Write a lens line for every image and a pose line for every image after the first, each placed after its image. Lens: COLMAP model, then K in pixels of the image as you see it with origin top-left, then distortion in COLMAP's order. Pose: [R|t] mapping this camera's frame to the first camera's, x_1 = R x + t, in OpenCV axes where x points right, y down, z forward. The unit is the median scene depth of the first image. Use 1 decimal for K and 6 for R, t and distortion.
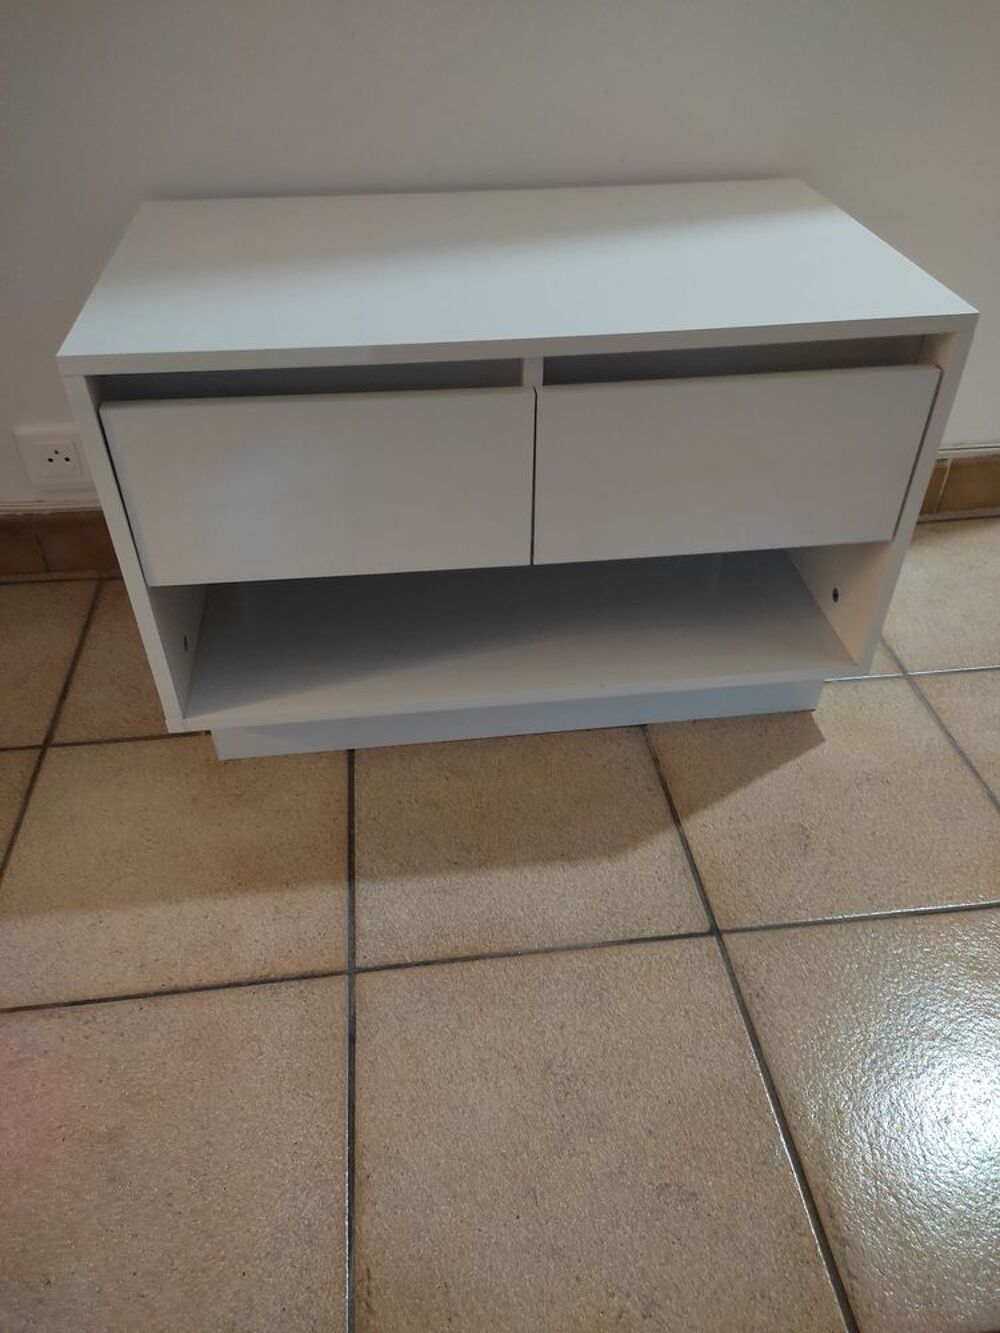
lens RADIAL K [[992.5, 0, 500.4], [0, 992.5, 666.5], [0, 0, 1]] dist [0.038099, -0.031892]
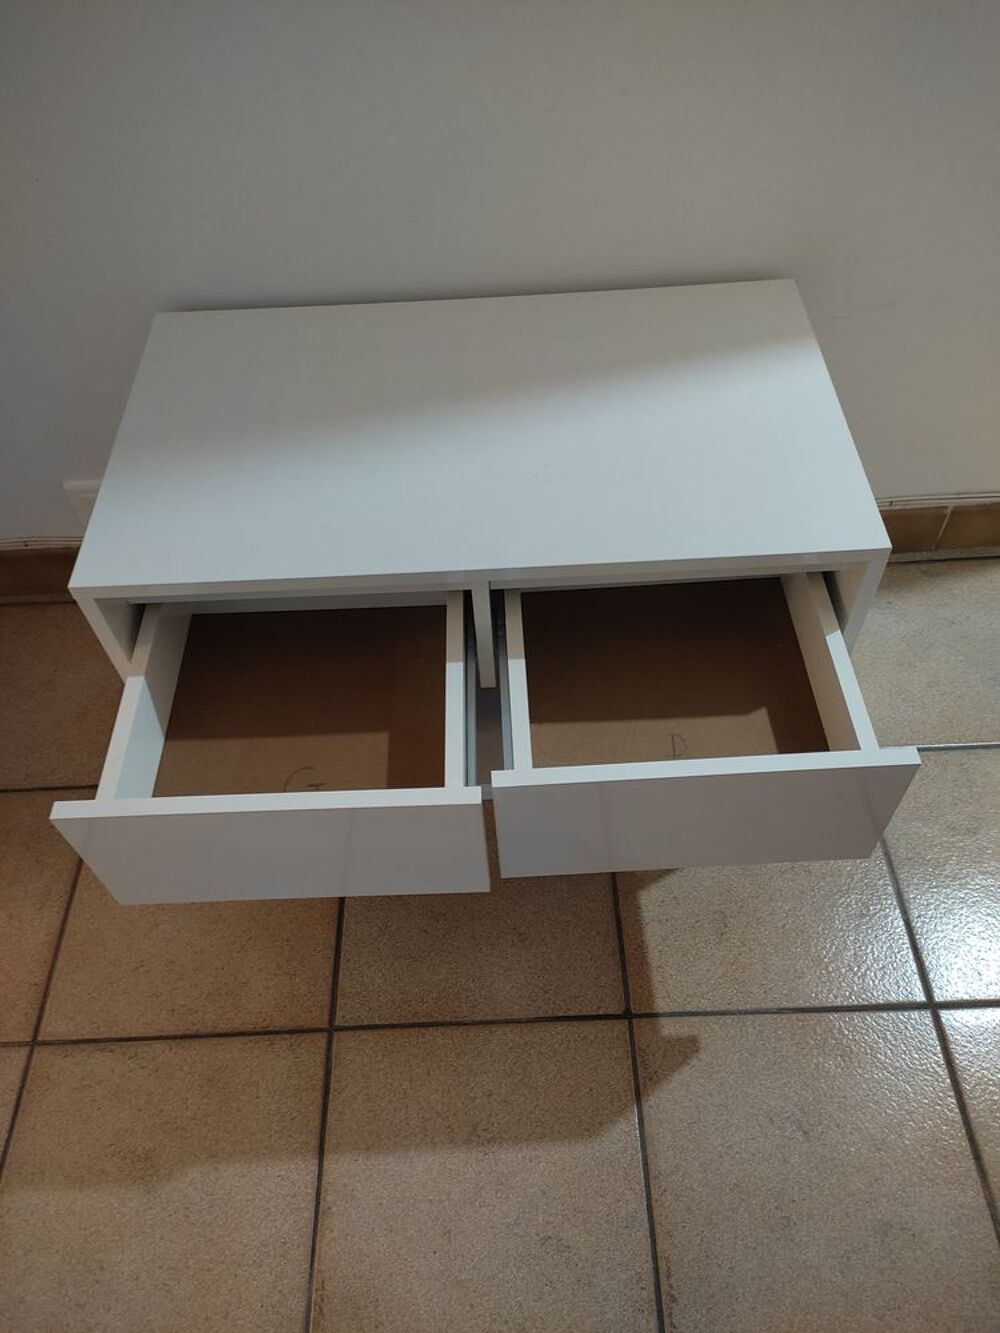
lens RADIAL K [[992.5, 0, 499.6], [0, 992.5, 668.0], [0, 0, 1]] dist [0.038099, -0.031892]
pose [[0.994522, 0.047795, -0.092964, 0.158321], [-0.025109, 0.972538, 0.231387, -0.438280], [0.101470, -0.227785, 0.968410, -0.100318]]
